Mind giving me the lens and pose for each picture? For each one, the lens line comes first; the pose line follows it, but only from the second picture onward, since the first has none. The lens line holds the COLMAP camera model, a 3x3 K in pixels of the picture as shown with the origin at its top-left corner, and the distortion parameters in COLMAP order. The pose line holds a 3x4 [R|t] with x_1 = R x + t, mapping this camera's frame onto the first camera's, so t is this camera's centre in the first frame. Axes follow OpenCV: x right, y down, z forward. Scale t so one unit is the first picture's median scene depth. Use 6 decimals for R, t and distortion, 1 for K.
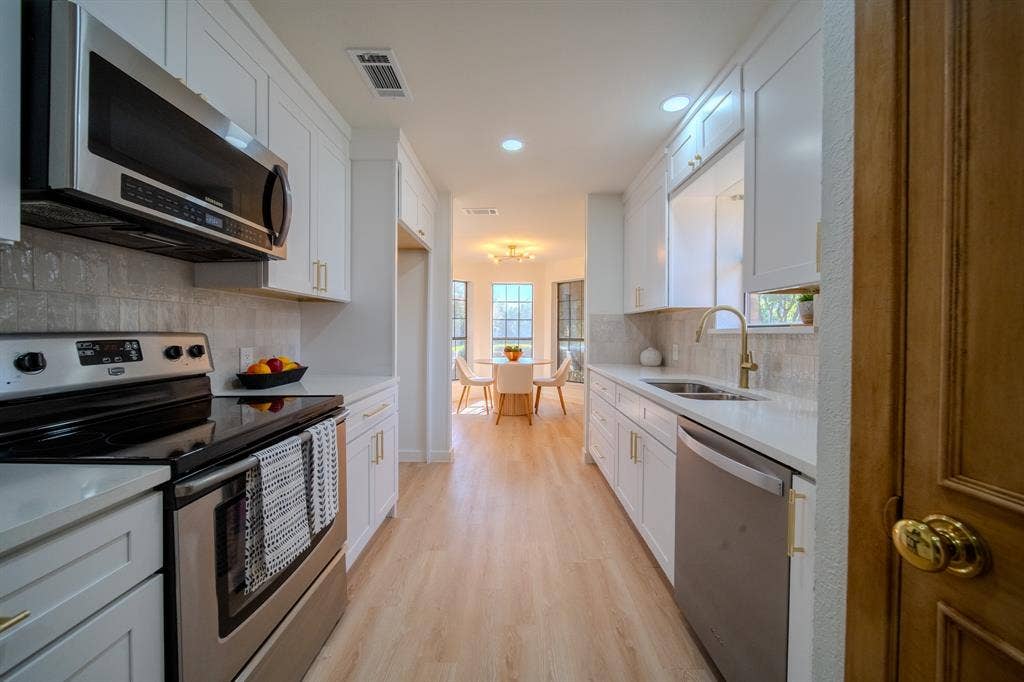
lens RADIAL K [[366.8, 0, 512.0], [0, 366.8, 341.0], [0, 0, 1]] dist [-0.002865, -0.000084]
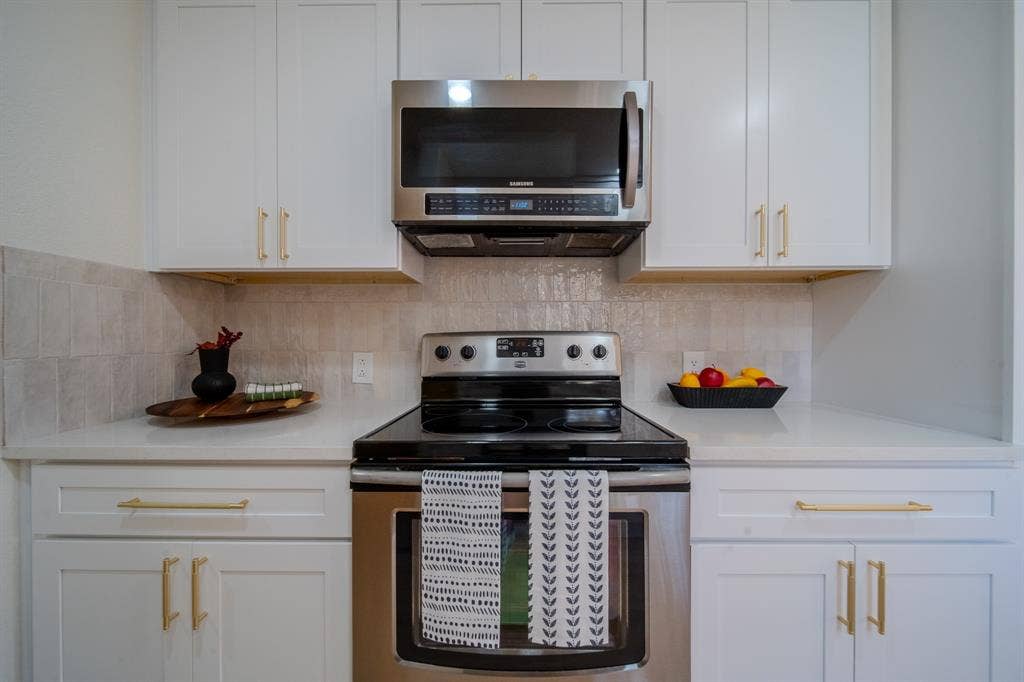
lens RADIAL K [[366.8, 0, 512.0], [0, 366.8, 341.0], [0, 0, 1]] dist [-0.002865, -0.000084]
pose [[-0.012781, -0.008409, -0.999883, 0.089244], [-0.027112, 0.999600, -0.008060, 0.017596], [0.999551, 0.027006, -0.013004, 0.957348]]
